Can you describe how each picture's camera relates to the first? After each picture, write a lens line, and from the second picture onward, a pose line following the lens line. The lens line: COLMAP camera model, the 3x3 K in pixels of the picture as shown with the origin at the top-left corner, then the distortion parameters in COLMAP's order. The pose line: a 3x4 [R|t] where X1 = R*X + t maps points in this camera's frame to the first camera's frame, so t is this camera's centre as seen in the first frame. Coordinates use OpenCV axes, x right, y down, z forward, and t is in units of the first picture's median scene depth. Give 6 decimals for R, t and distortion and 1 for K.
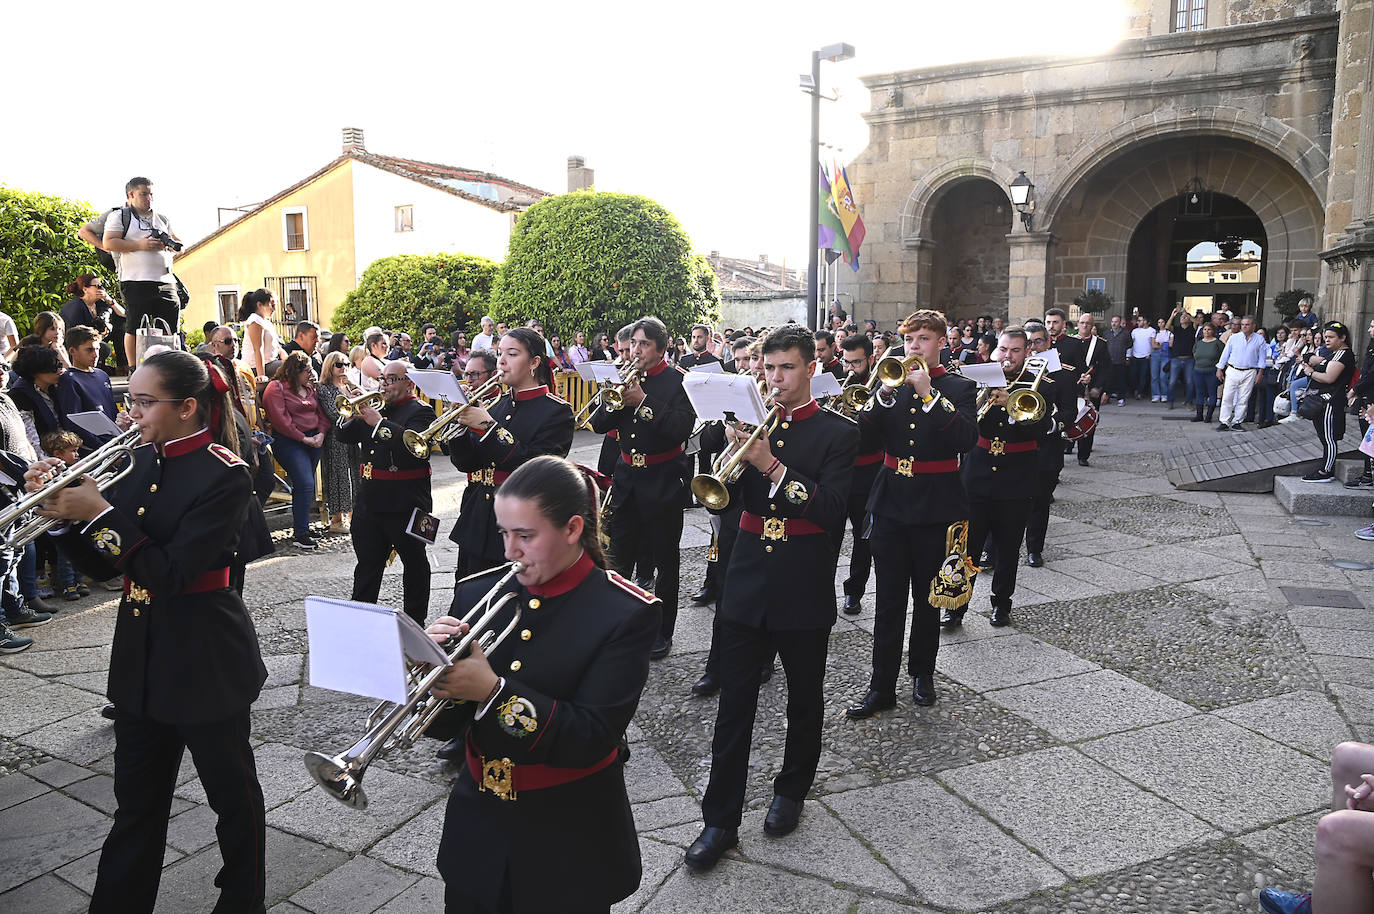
lens RADIAL K [[941.2, 0, 691.6], [0, 941.2, 461.0], [0, 0, 1]] dist [-0.028542, 0.003227]
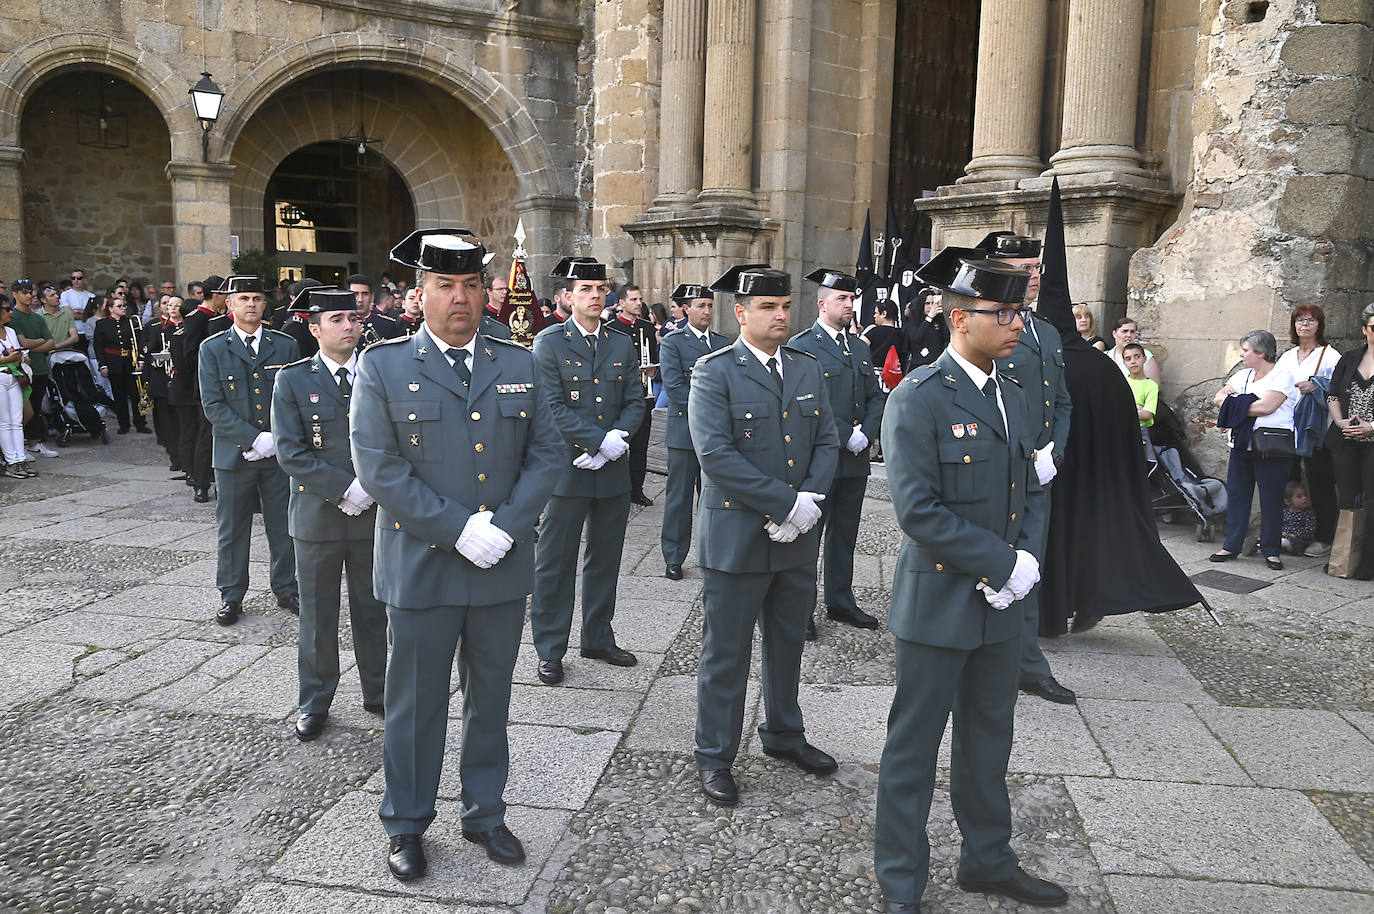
lens RADIAL K [[1065.0, 0, 686.4], [0, 1065.0, 460.1], [0, 0, 1]] dist [-0.054125, 0.035222]
pose [[0.491398, -0.100486, 0.865119, -0.169217], [0.098293, 0.993374, 0.059552, -0.032959], [-0.865371, 0.055771, 0.498019, 0.304426]]
